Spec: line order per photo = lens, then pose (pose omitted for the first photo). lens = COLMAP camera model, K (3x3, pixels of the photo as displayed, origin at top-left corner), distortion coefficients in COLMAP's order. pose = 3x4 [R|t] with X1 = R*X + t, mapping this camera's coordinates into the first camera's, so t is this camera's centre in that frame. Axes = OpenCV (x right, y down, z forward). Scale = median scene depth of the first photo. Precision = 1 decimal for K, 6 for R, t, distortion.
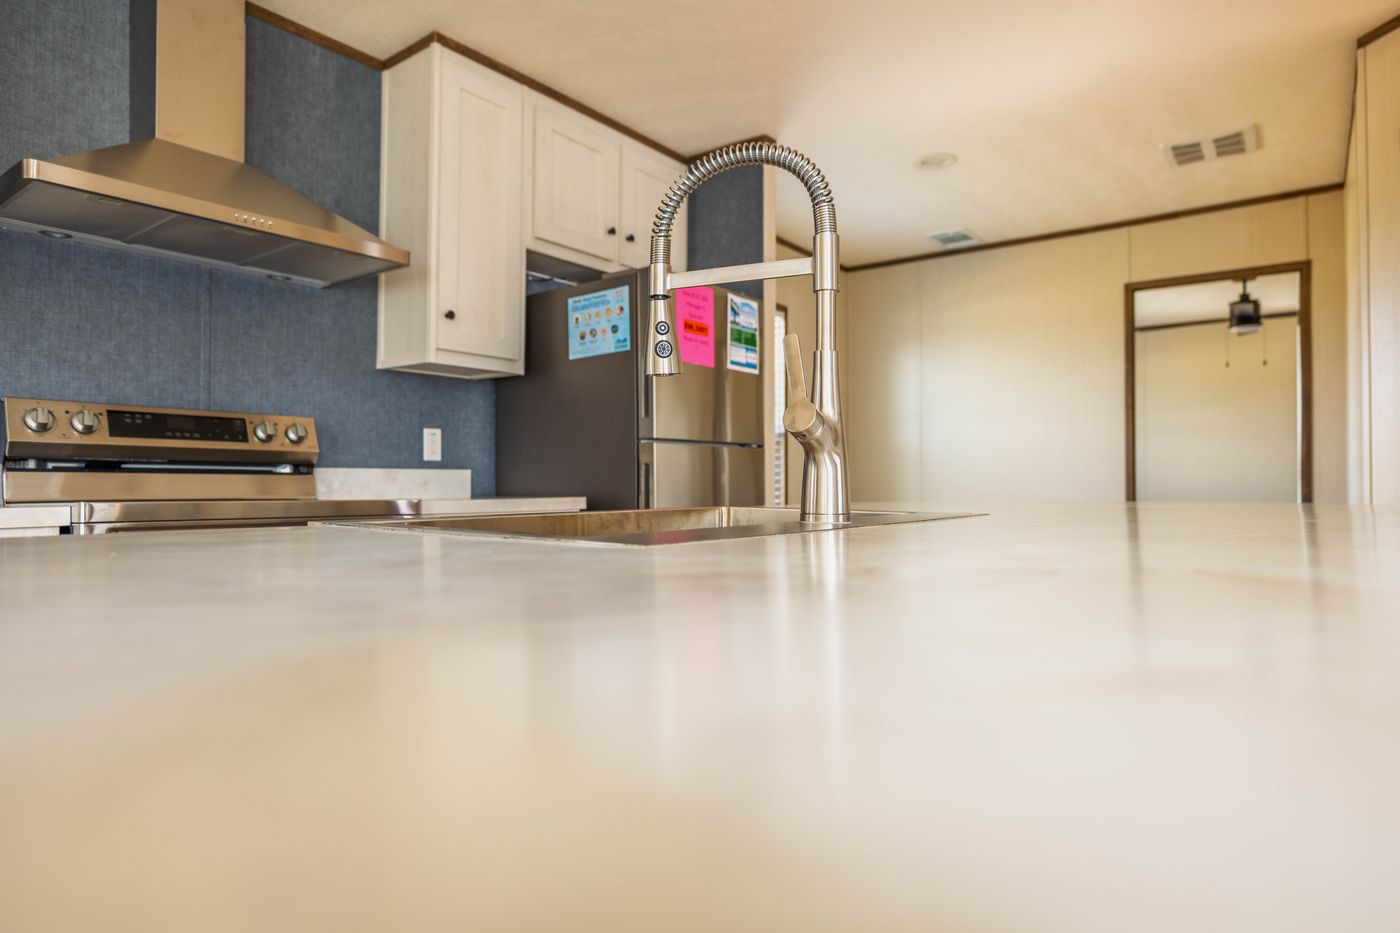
lens RADIAL K [[814.5, 0, 698.0], [0, 814.5, 470.0], [0, 0, 1]] dist [-0.032532, 0.020387]
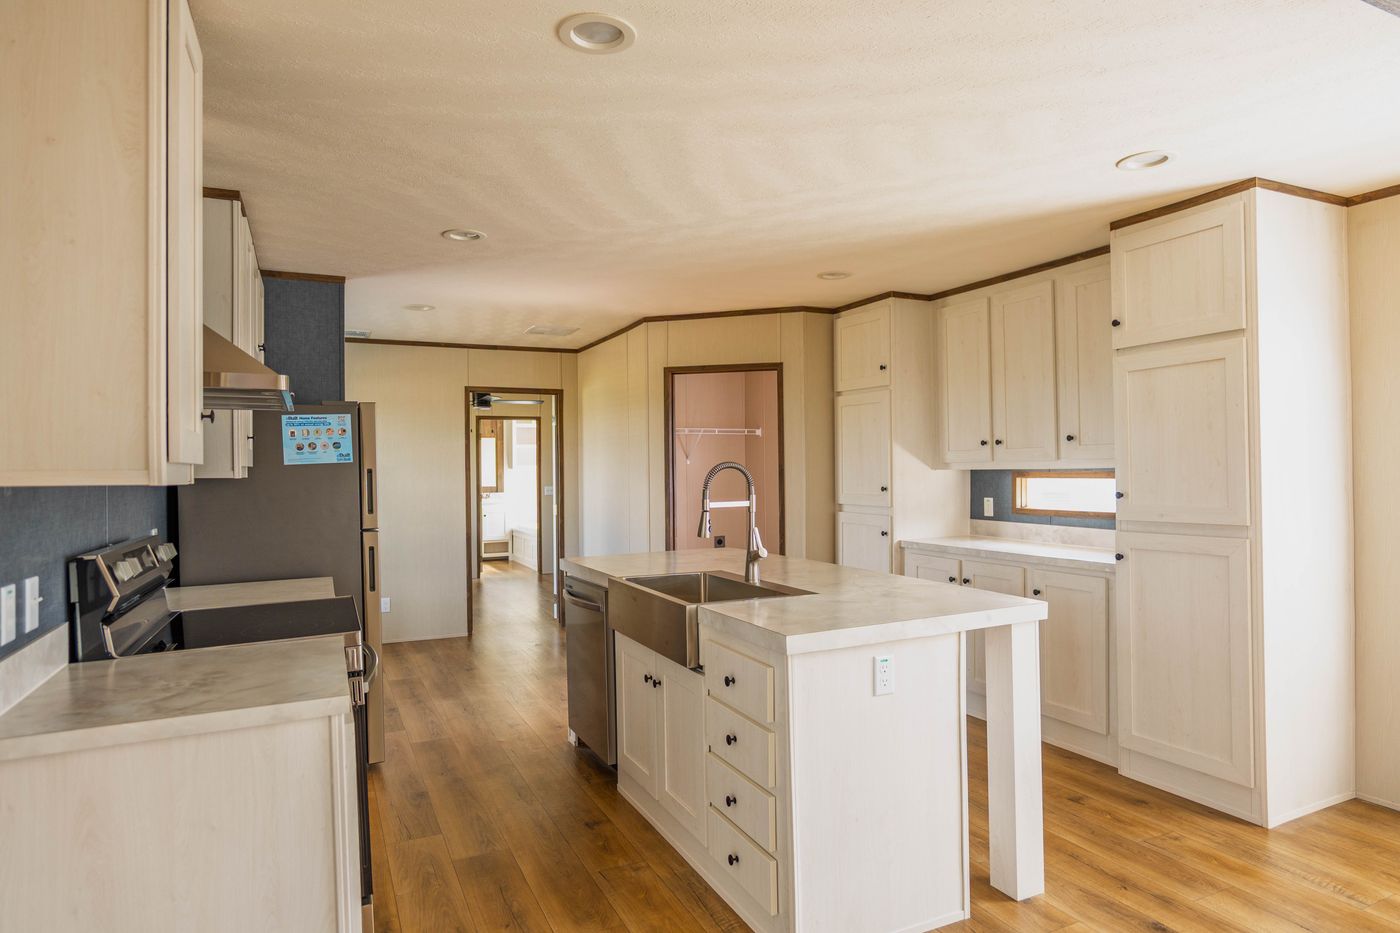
lens RADIAL K [[814.5, 0, 696.0], [0, 814.5, 471.3], [0, 0, 1]] dist [-0.032532, 0.020387]
pose [[0.457171, -0.008702, 0.889336, -0.986694], [-0.000221, 0.999951, 0.009899, -0.143637], [-0.889379, -0.004722, 0.457147, -0.104577]]
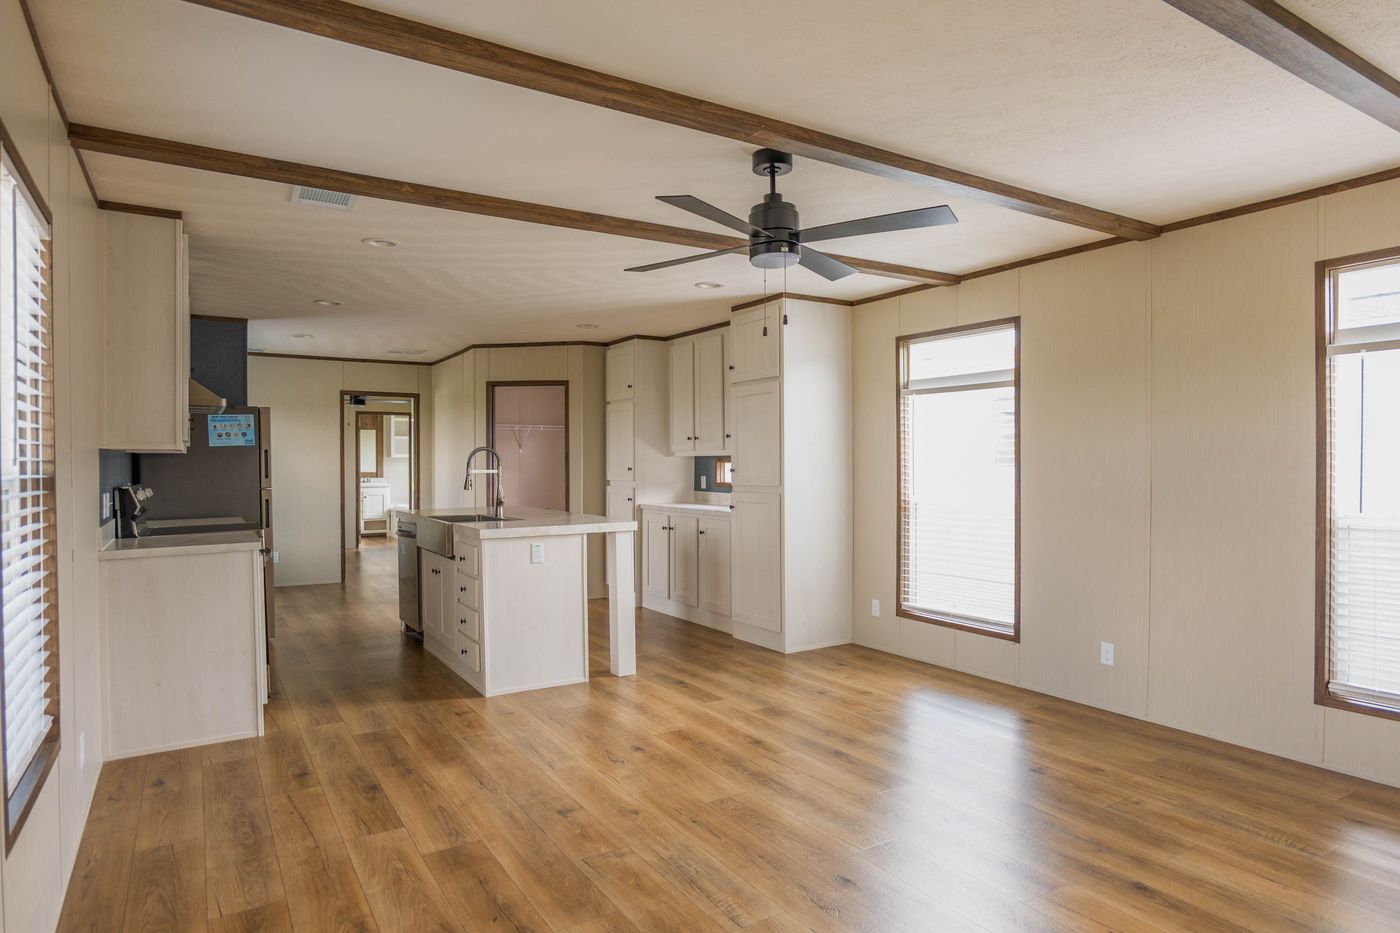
lens RADIAL K [[814.5, 0, 693.0], [0, 814.5, 475.2], [0, 0, 1]] dist [-0.032532, 0.020387]
pose [[0.354563, -0.014912, 0.934913, -1.593601], [-0.011540, 0.999727, 0.020322, -0.123796], [-0.934961, -0.017994, 0.354294, -0.773551]]
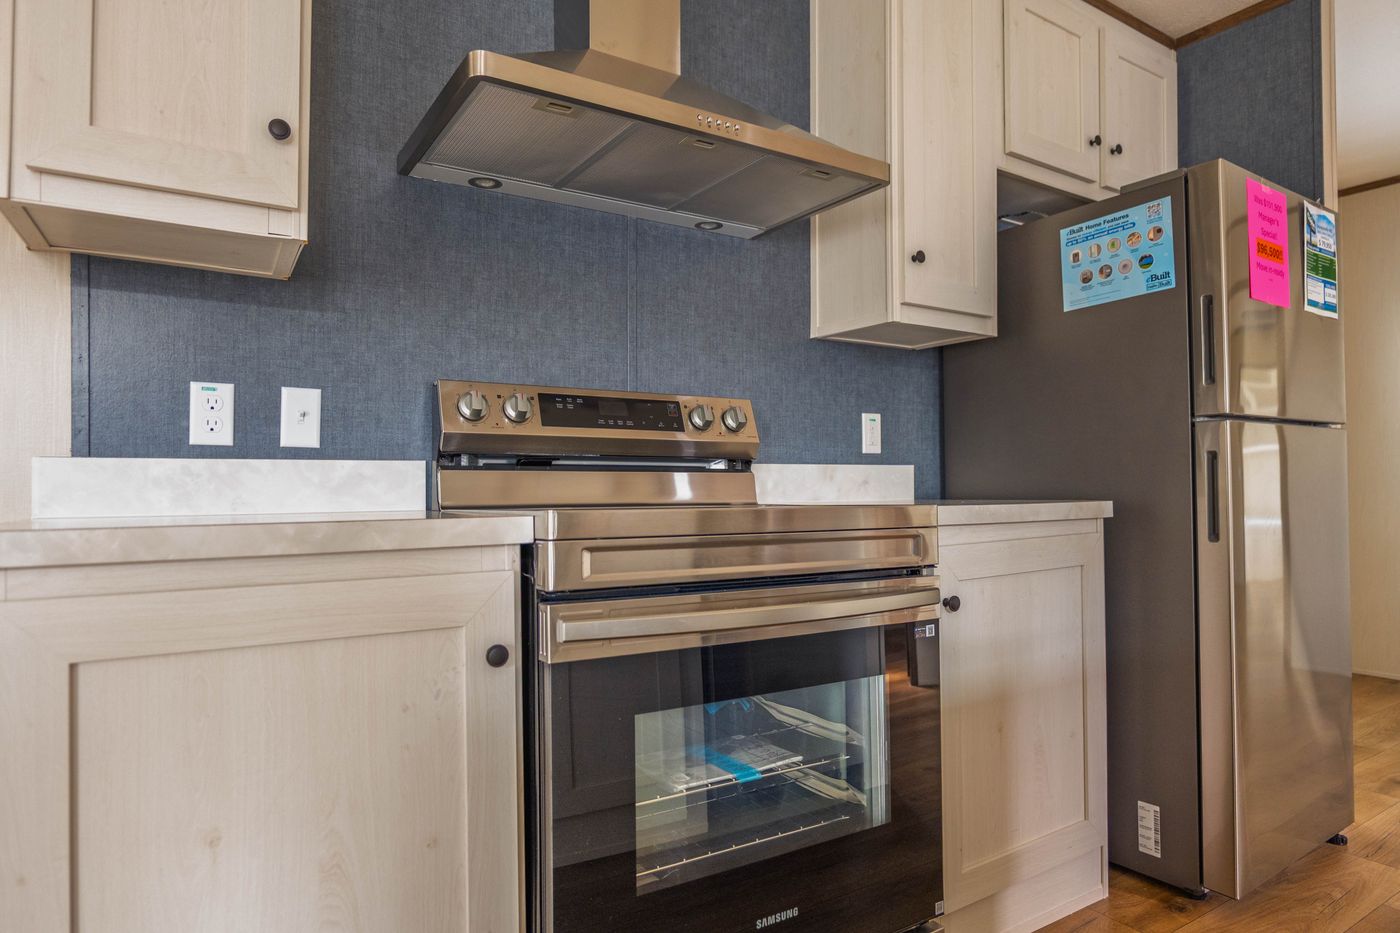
lens RADIAL K [[814.5, 0, 700.5], [0, 814.5, 471.2], [0, 0, 1]] dist [-0.032532, 0.020387]
pose [[0.938674, -0.008218, -0.344708, -0.222700], [0.008755, 0.999962, 0.000003, 0.004160], [0.344695, -0.003021, 0.938710, 0.213626]]
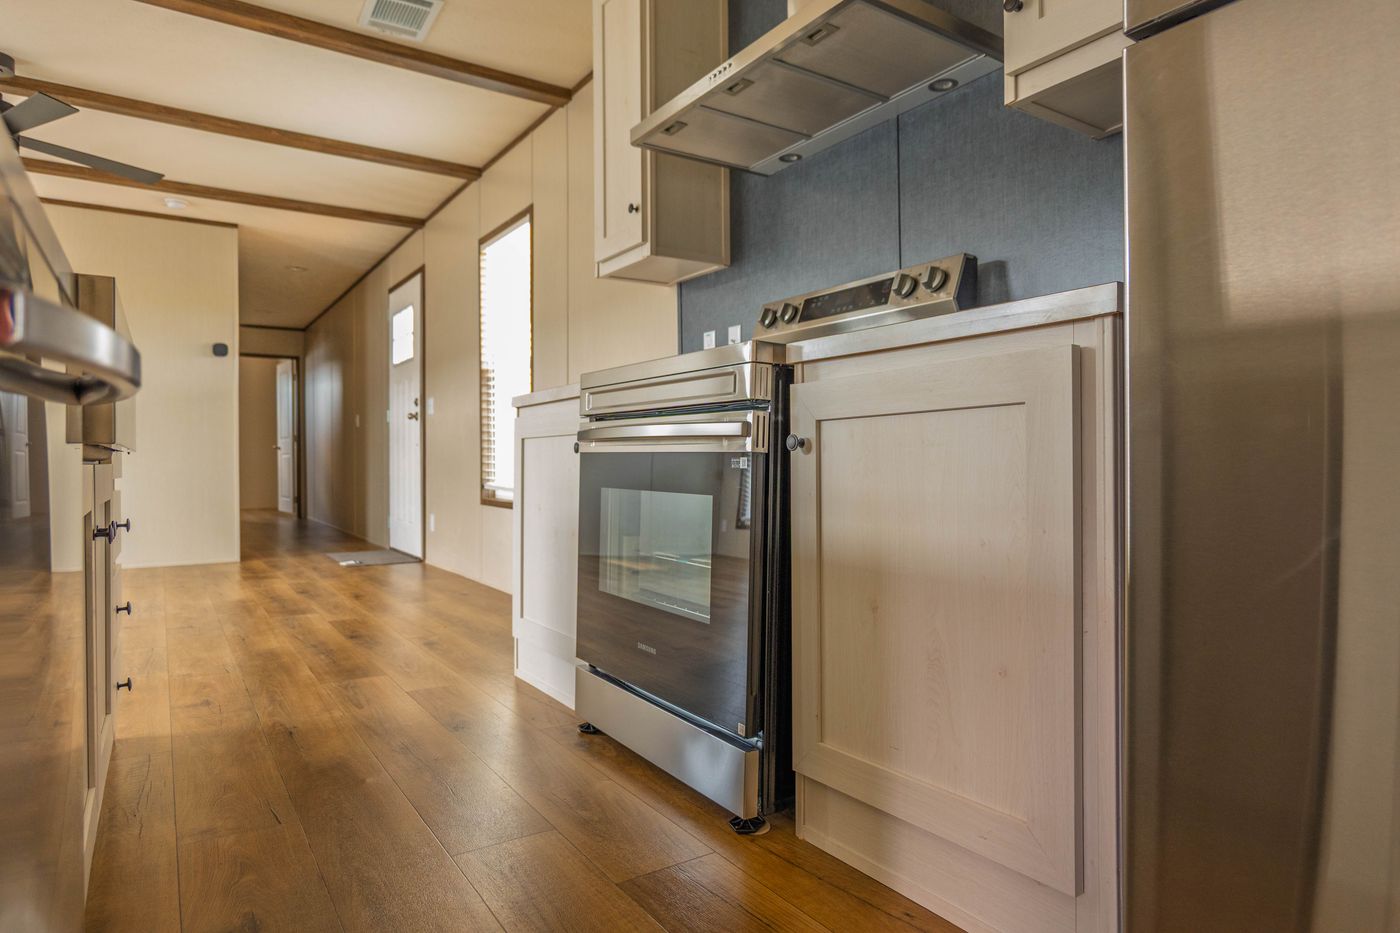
lens RADIAL K [[814.5, 0, 696.8], [0, 814.5, 462.2], [0, 0, 1]] dist [-0.032532, 0.020387]
pose [[-0.321256, 0.002338, -0.946989, 0.263188], [0.018495, 0.999822, -0.003806, 0.109671], [0.946812, -0.018737, -0.321242, 0.903896]]
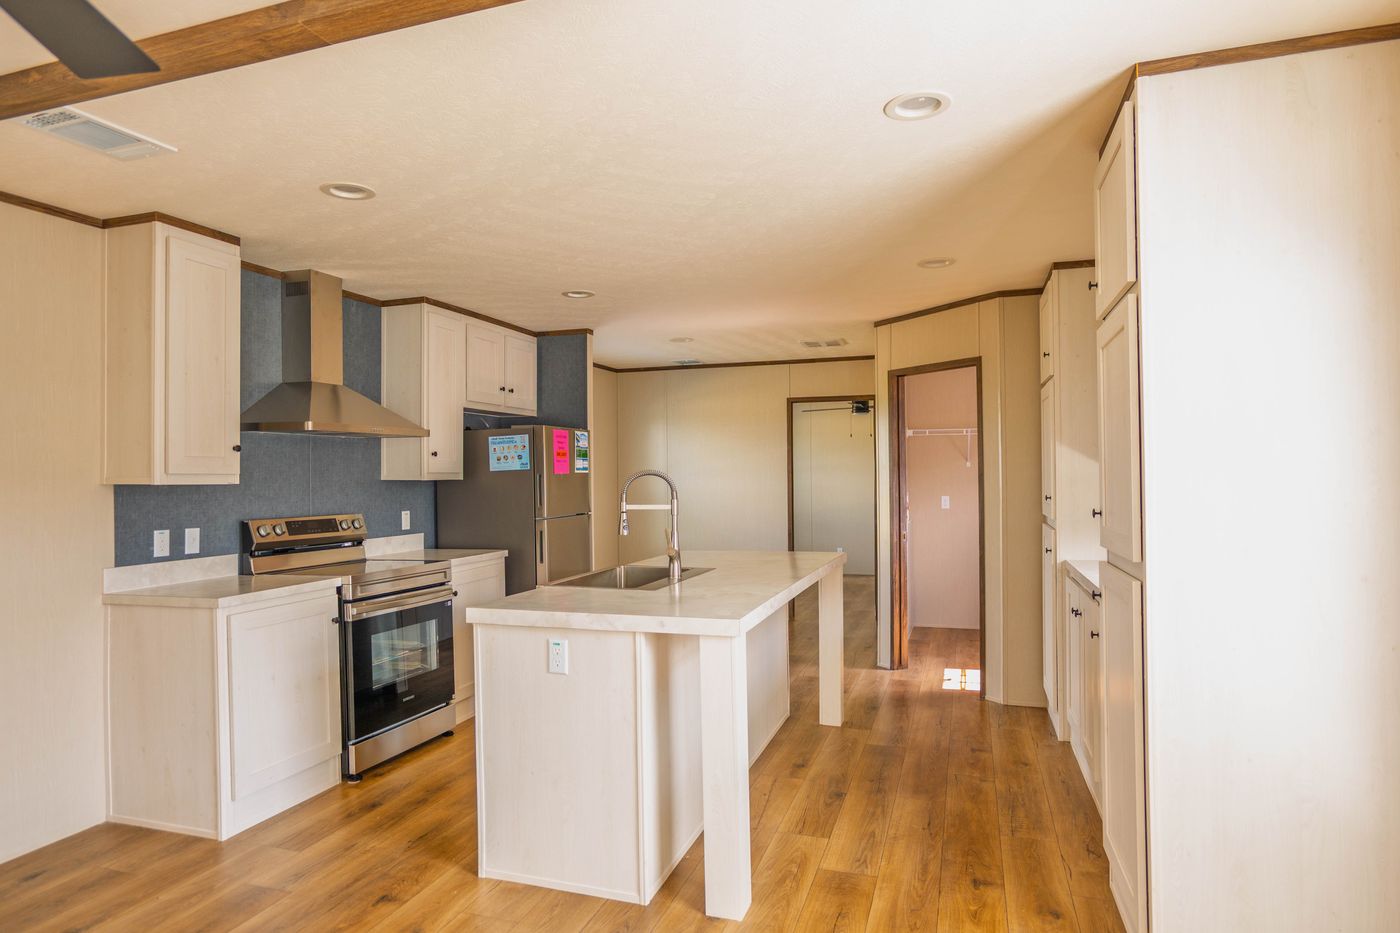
lens RADIAL K [[814.5, 0, 691.1], [0, 814.5, 470.2], [0, 0, 1]] dist [-0.032532, 0.020387]
pose [[0.946413, -0.007841, 0.322863, -0.327055], [0.005686, 0.999955, 0.007616, -0.154443], [-0.322908, -0.005372, 0.946415, -0.854014]]
